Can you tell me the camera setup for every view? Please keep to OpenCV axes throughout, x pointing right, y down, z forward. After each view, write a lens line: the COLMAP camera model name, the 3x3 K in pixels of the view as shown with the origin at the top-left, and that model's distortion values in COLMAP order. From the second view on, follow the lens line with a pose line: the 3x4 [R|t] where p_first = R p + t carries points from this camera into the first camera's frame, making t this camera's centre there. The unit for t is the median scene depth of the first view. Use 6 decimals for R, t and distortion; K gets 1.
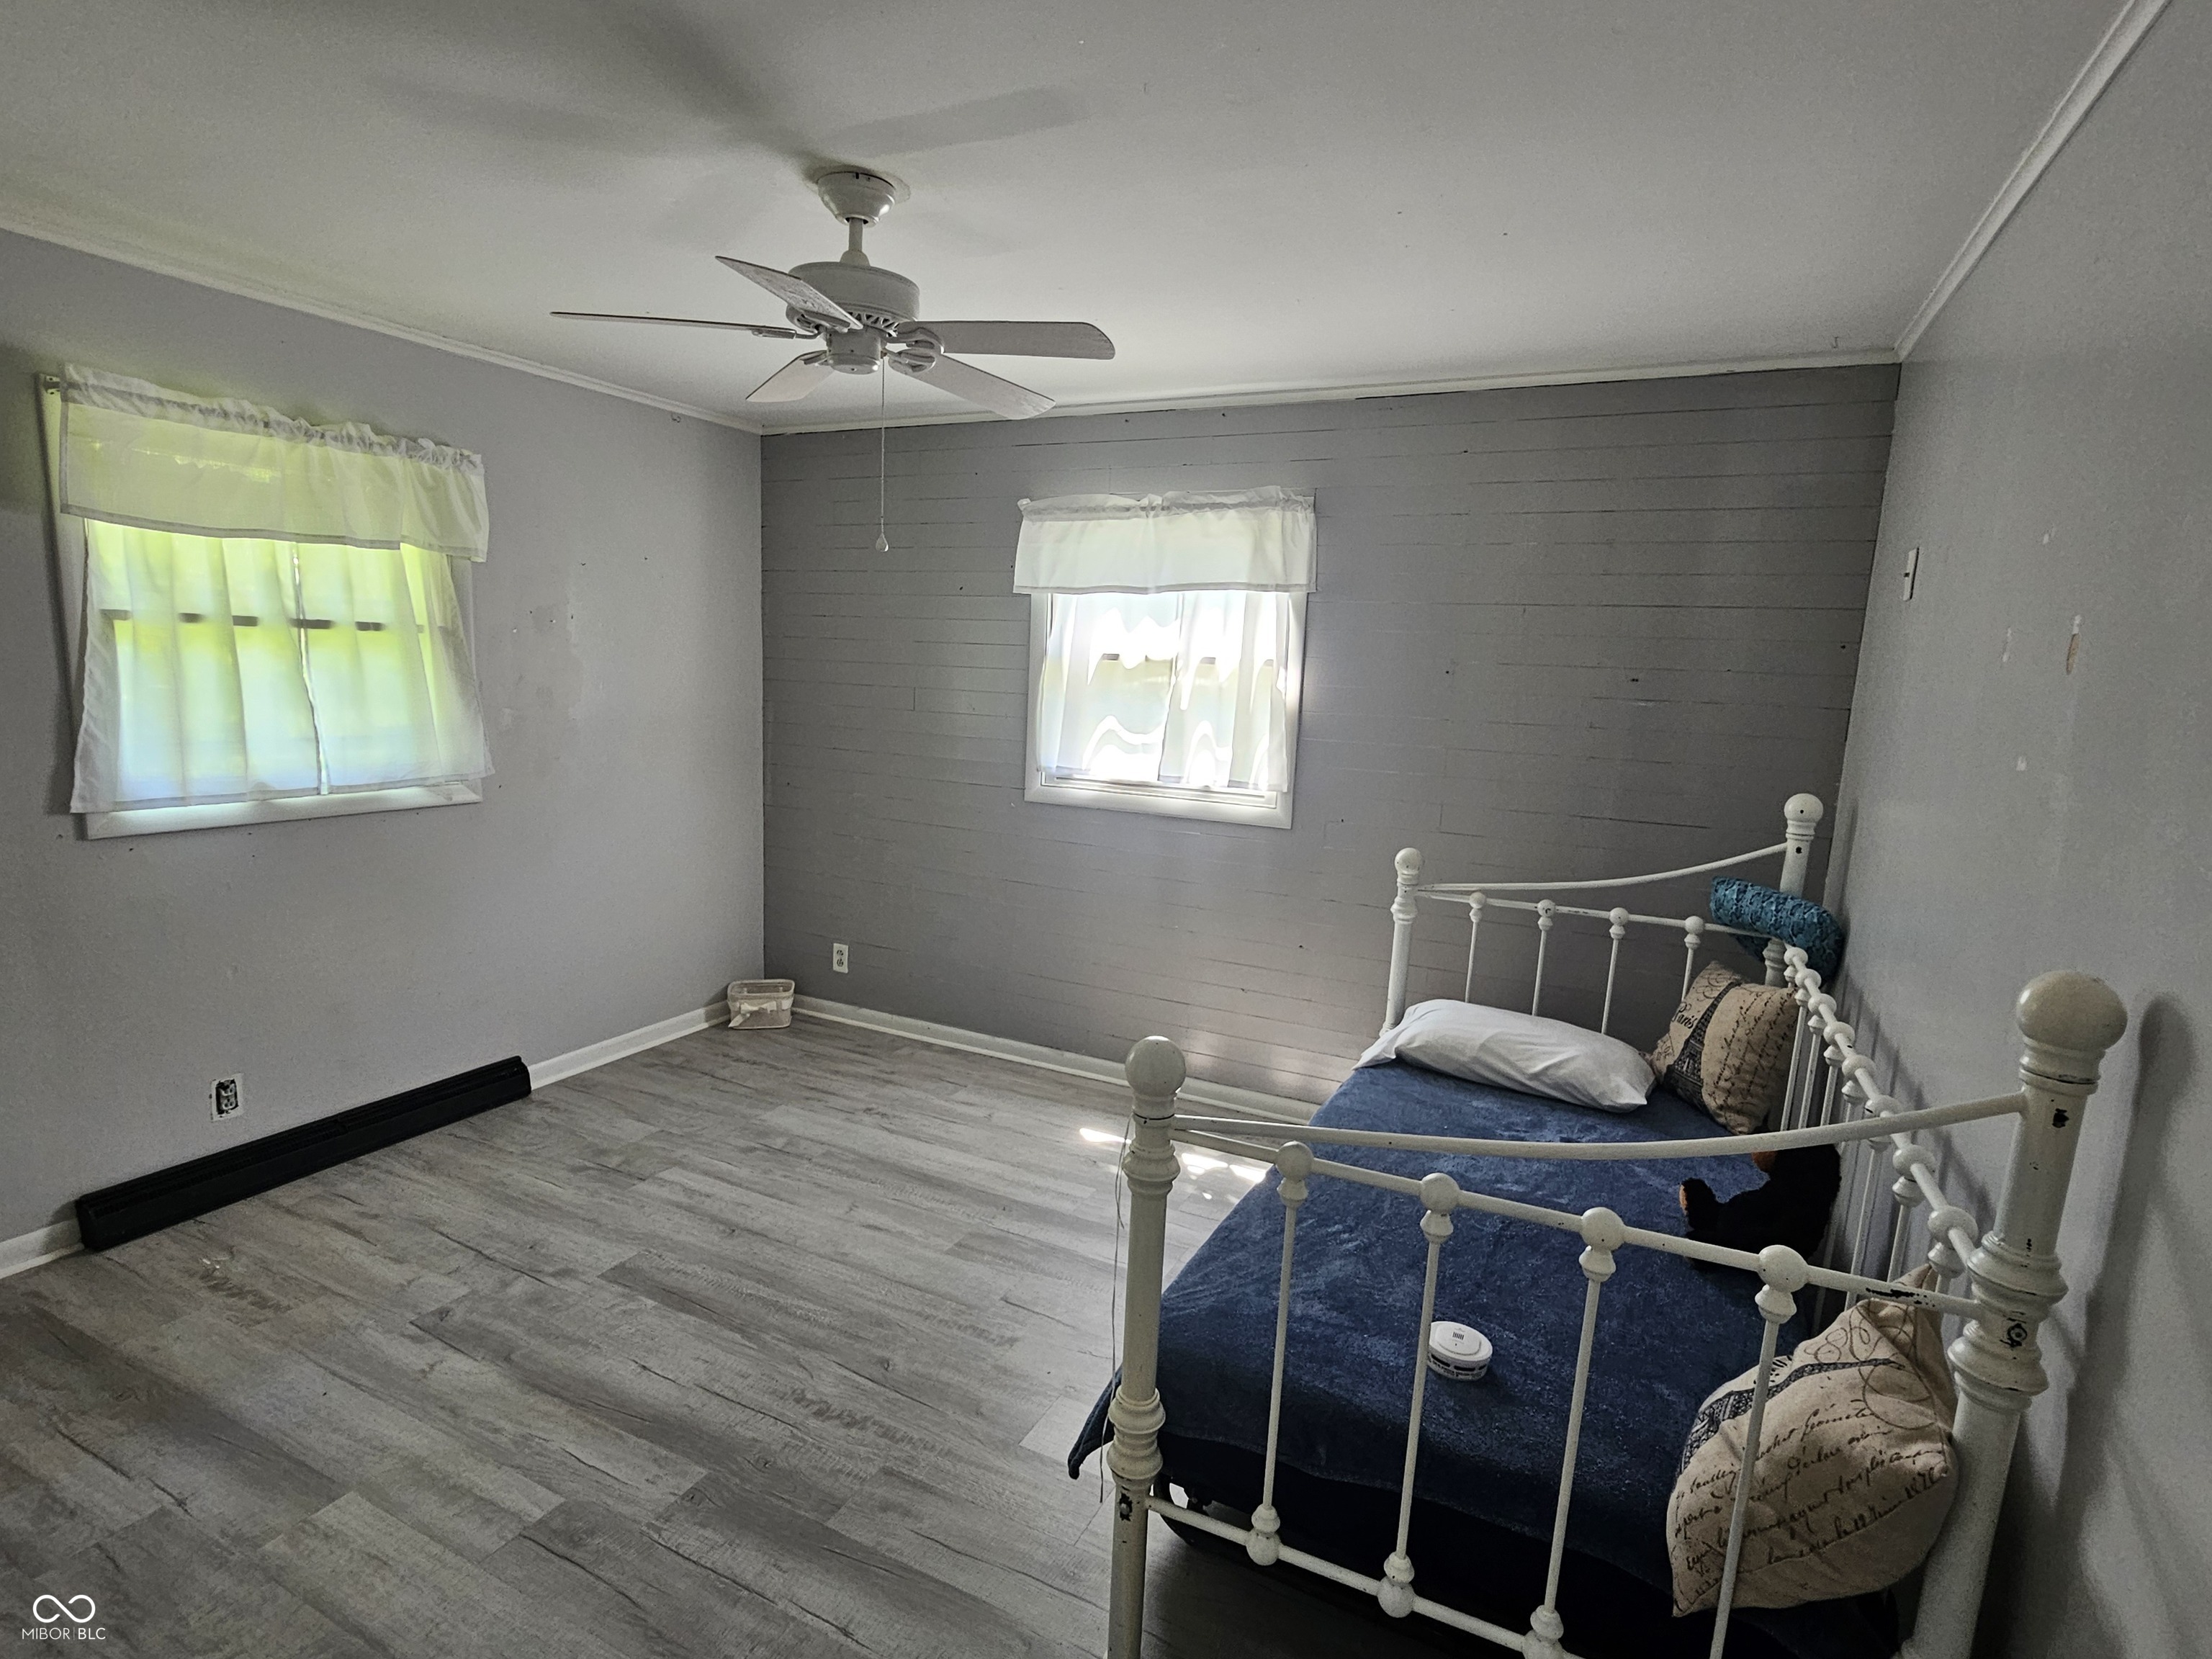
lens RADIAL K [[1118.8, 0, 1114.3], [0, 1118.8, 847.0], [0, 0, 1]] dist [-0.000803, -0.000358]
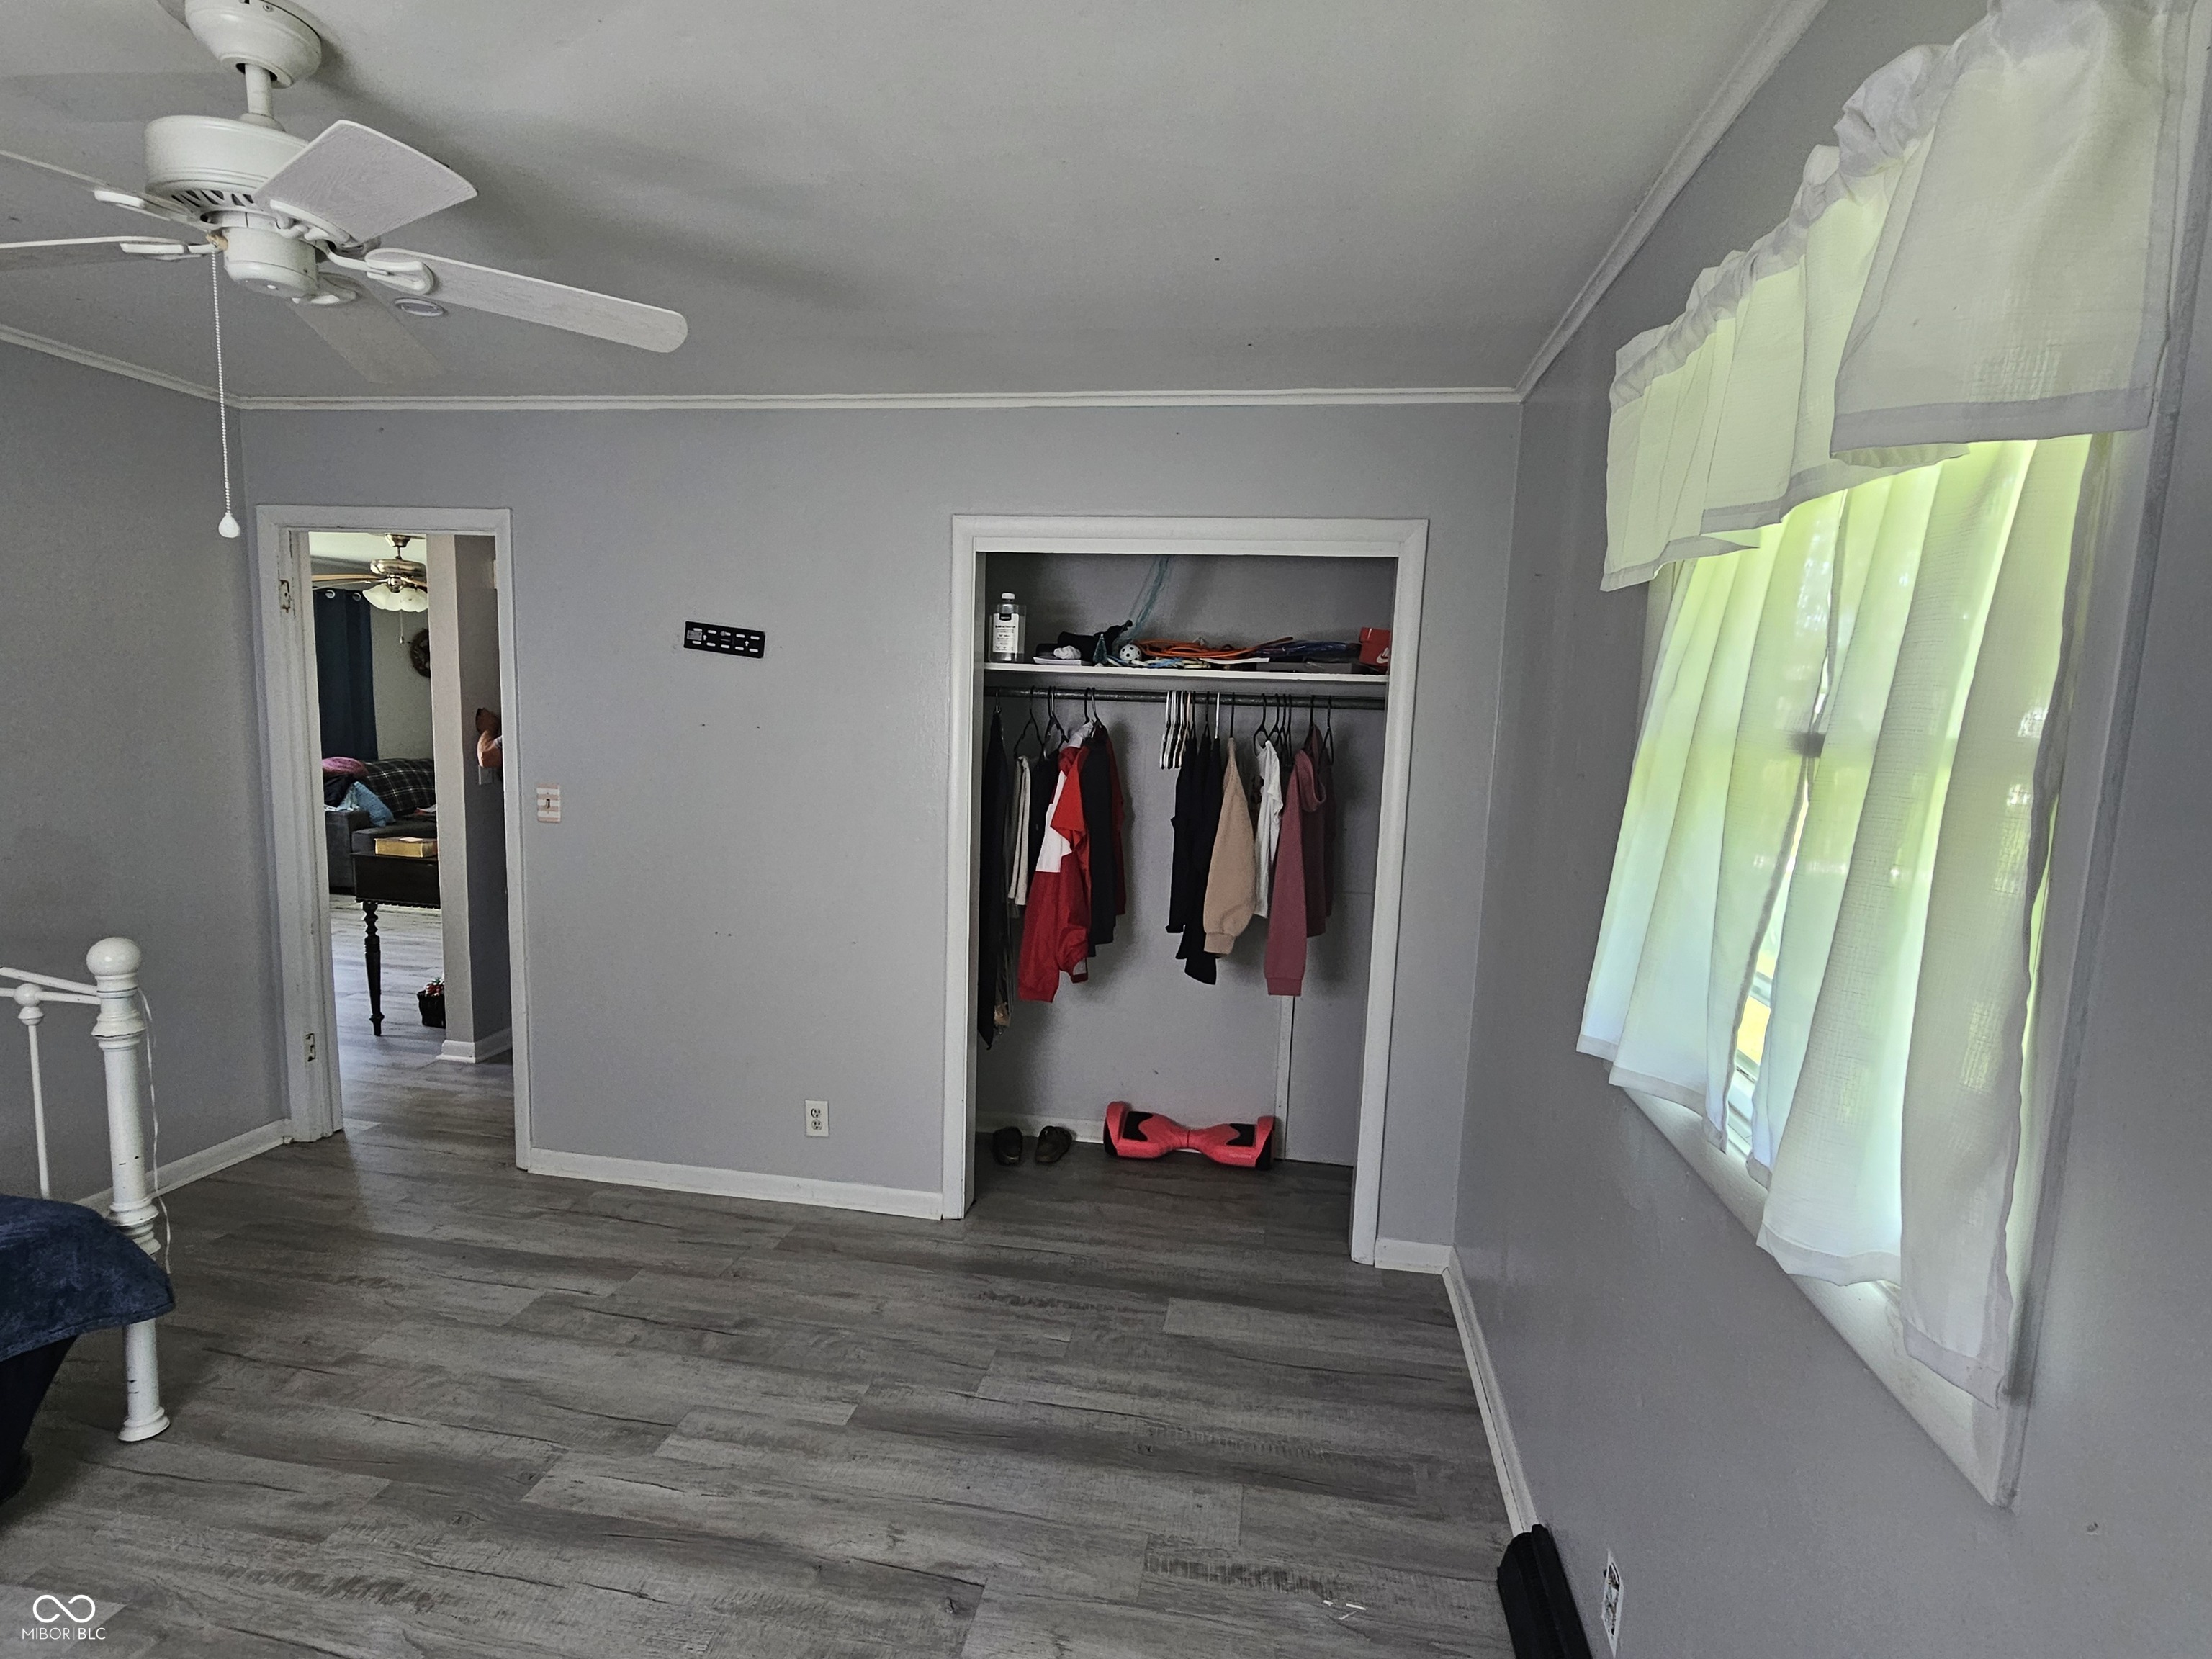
lens RADIAL K [[1118.8, 0, 1091.1], [0, 1118.8, 837.5], [0, 0, 1]] dist [-0.000803, -0.000358]
pose [[-0.957294, -0.048803, -0.284968, -0.370983], [-0.124398, 0.959275, 0.253607, -0.234861], [0.260986, 0.278226, -0.924379, 1.310243]]
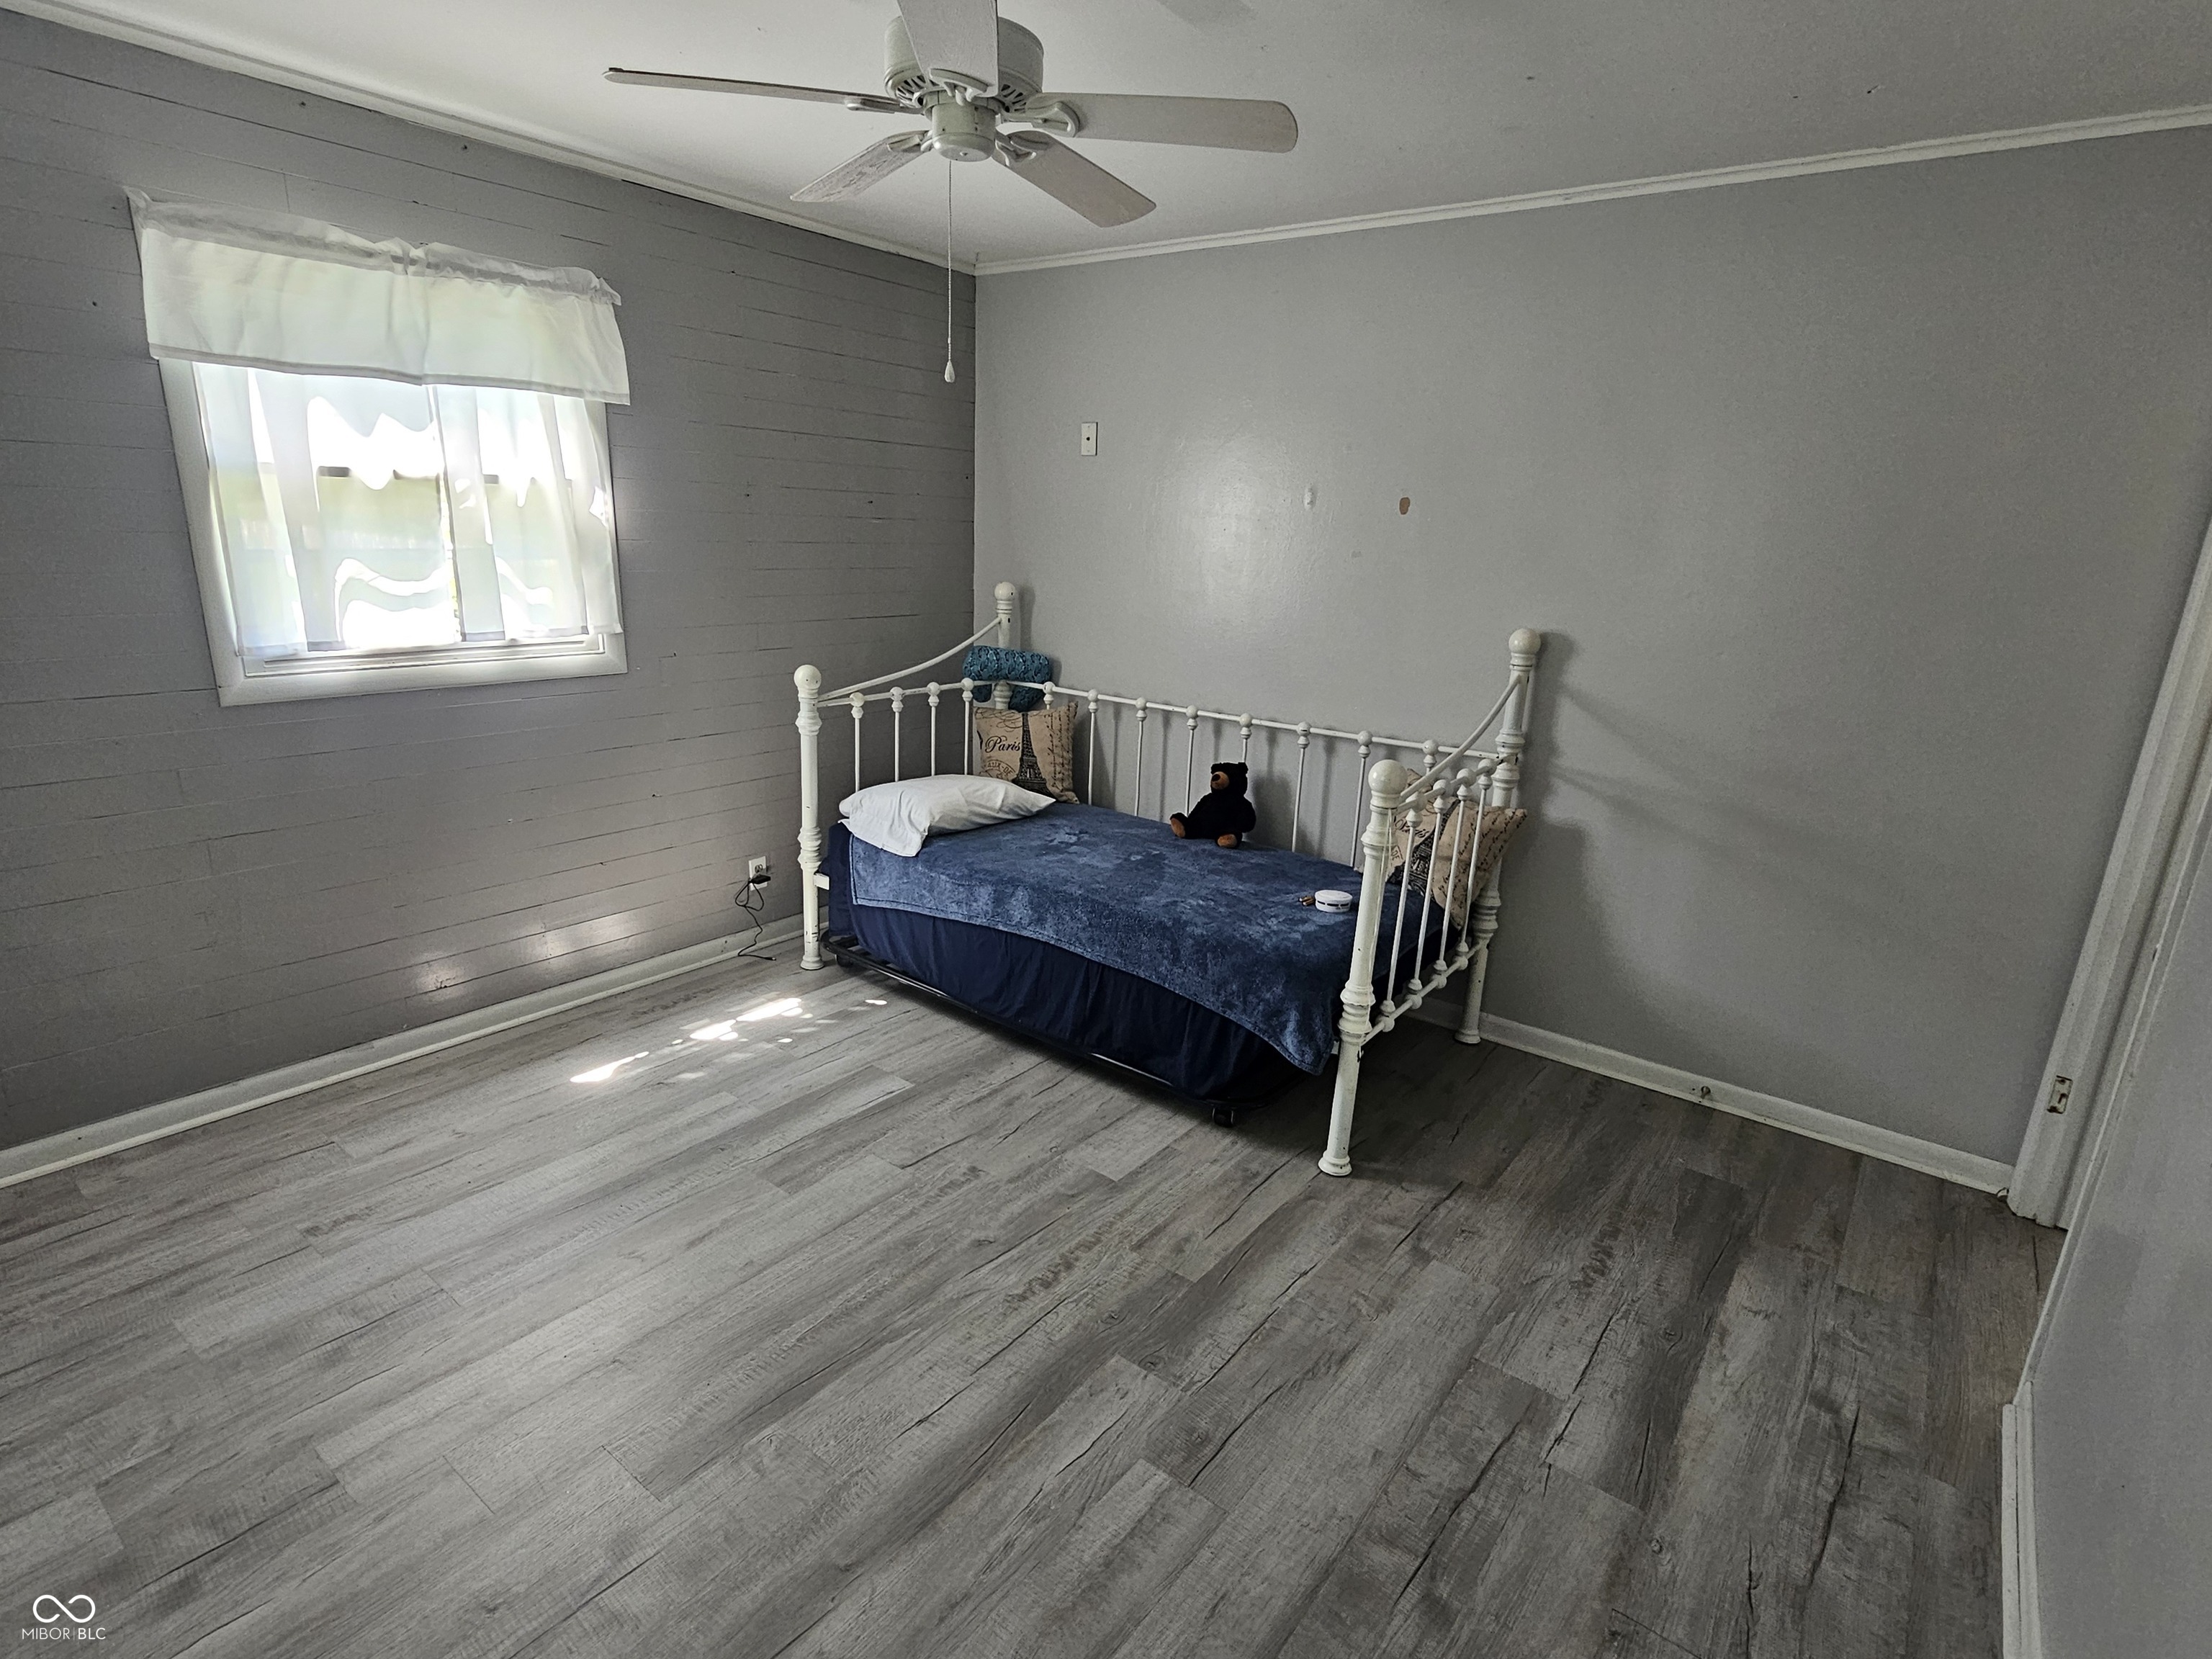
lens RADIAL K [[1118.8, 0, 1094.4], [0, 1118.8, 837.1], [0, 0, 1]] dist [-0.000803, -0.000358]
pose [[0.206843, -0.296491, 0.932367, -0.799503], [0.127139, 0.953041, 0.274860, -0.110897], [-0.970078, 0.061688, 0.234826, 0.519683]]
